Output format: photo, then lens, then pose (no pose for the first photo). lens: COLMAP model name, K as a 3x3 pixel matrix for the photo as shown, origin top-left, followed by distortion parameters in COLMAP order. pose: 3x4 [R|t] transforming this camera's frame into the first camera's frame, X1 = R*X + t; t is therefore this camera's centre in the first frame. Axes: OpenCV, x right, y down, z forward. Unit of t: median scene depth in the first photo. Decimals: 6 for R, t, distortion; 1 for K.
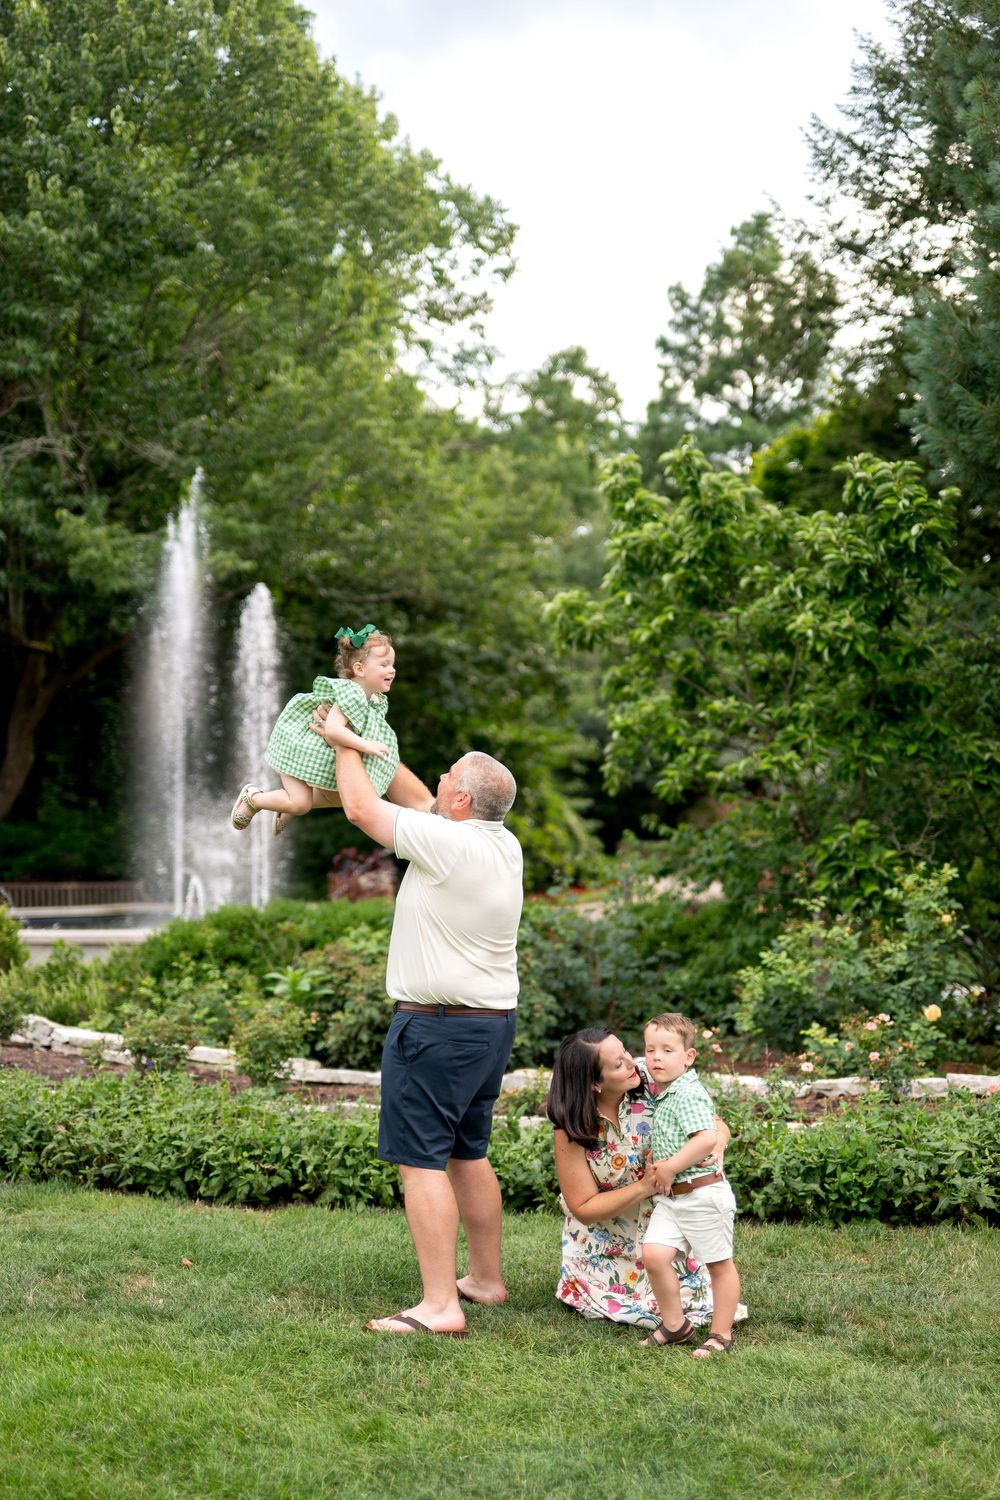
lens RADIAL K [[1968.9, 0, 500.0], [0, 1968.9, 750.0], [0, 0, 1]] dist [-0.021903, 0.078794]
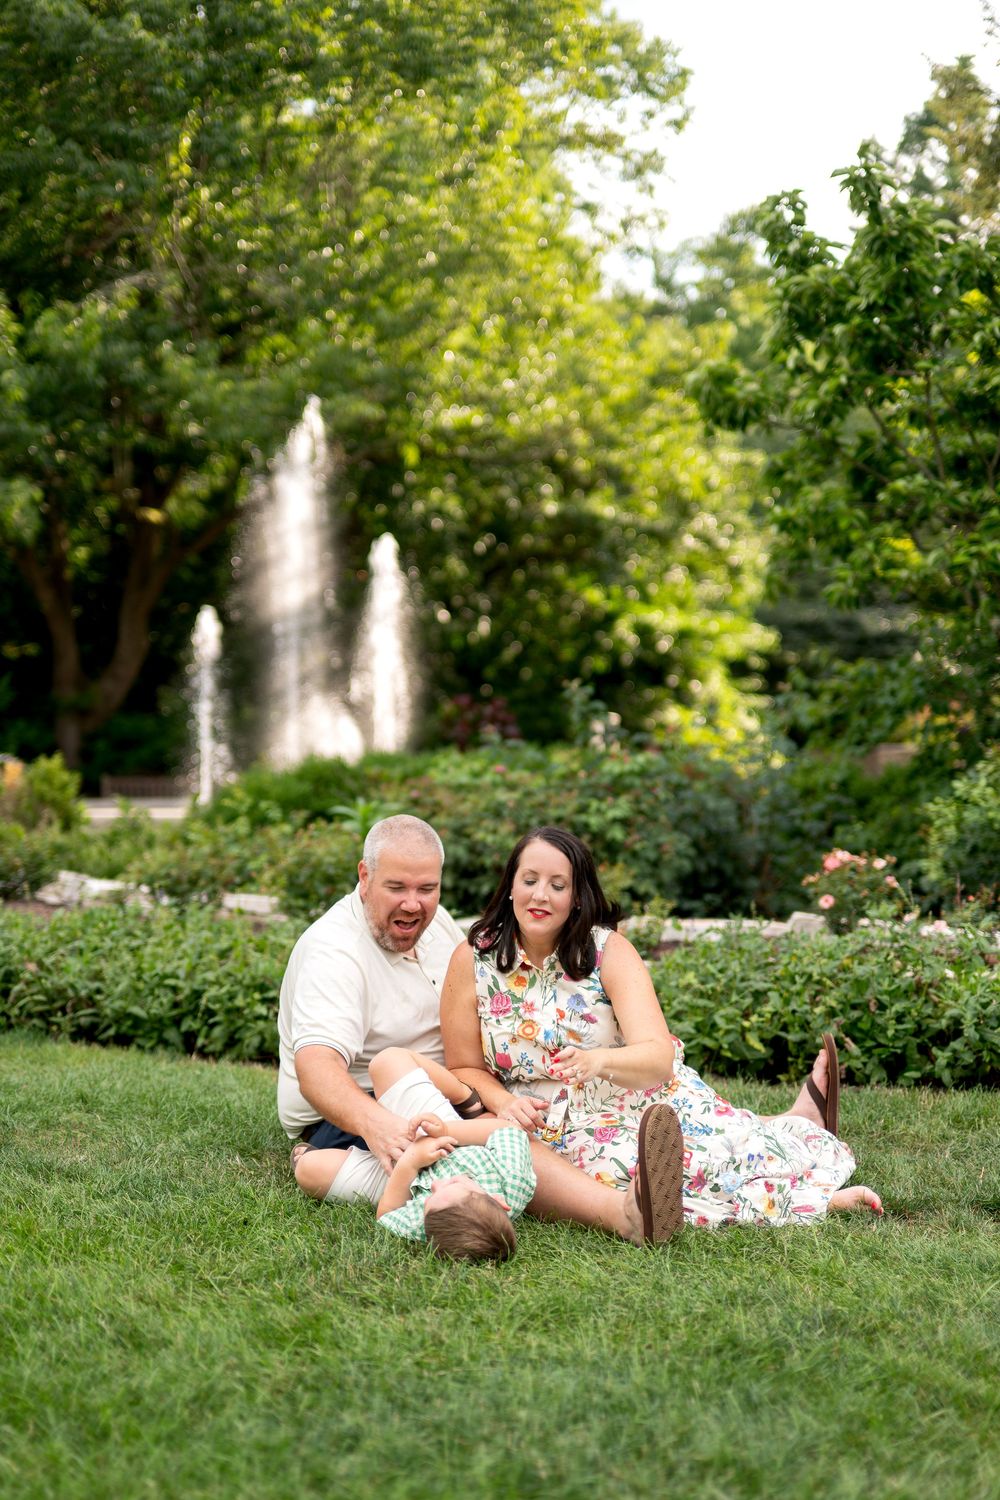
lens RADIAL K [[2096.7, 0, 500.0], [0, 2096.7, 750.0], [0, 0, 1]] dist [-0.023270, -0.033635]
pose [[0.996301, 0.003414, -0.085869, 0.022061], [-0.000424, 0.999394, 0.034808, 0.055820], [0.085936, -0.034643, 0.995698, 0.140437]]
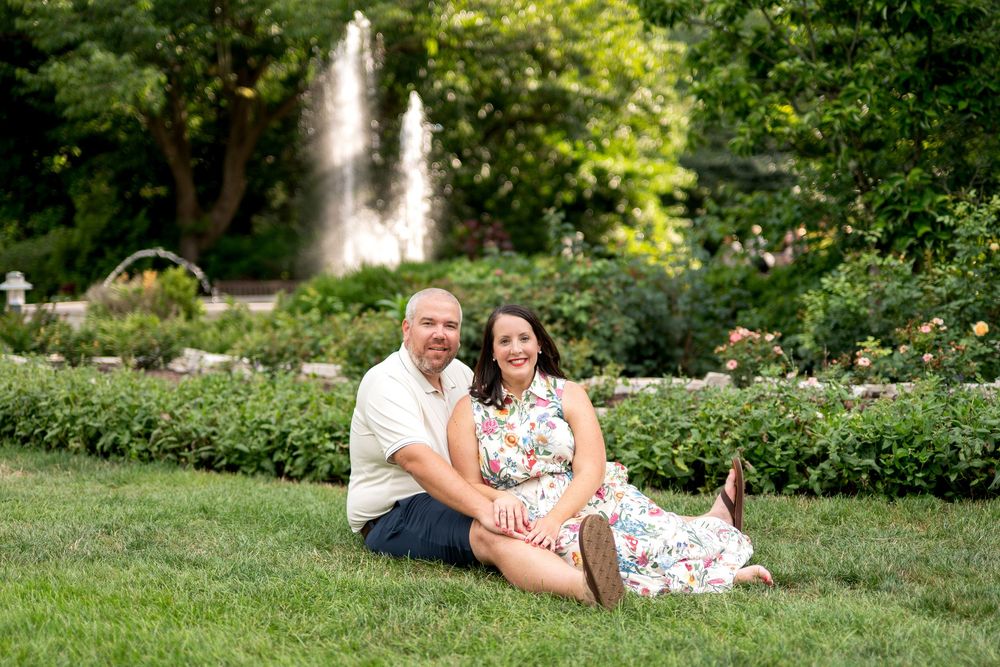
lens RADIAL K [[1492.0, 0, 513.8], [0, 1492.0, 348.1], [0, 0, 1]] dist [-0.021149, 0.053634]
pose [[0.997149, -0.001079, -0.075449, 0.021670], [0.008205, 0.995519, 0.094209, 0.056149], [0.075009, -0.094559, 0.992689, 0.142634]]
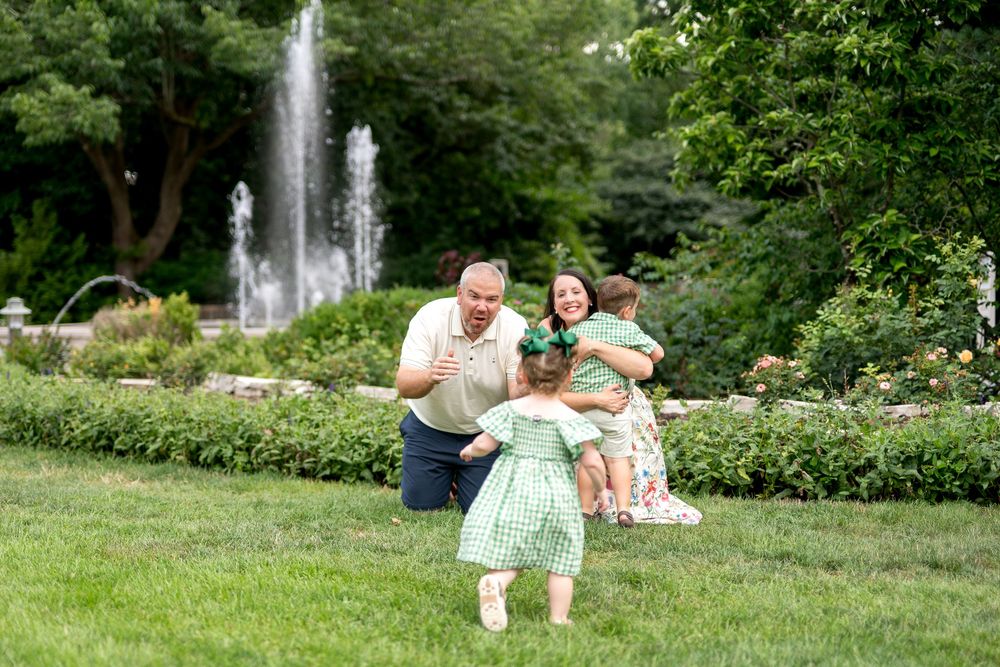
lens RADIAL K [[1491.0, 0, 427.6], [0, 1491.0, 352.0], [0, 0, 1]] dist [-0.025611, 0.063737]
pose [[0.998351, 0.002033, -0.057368, -0.050387], [0.002681, 0.996631, 0.081972, 0.047836], [0.057341, -0.081991, 0.994982, 0.062468]]
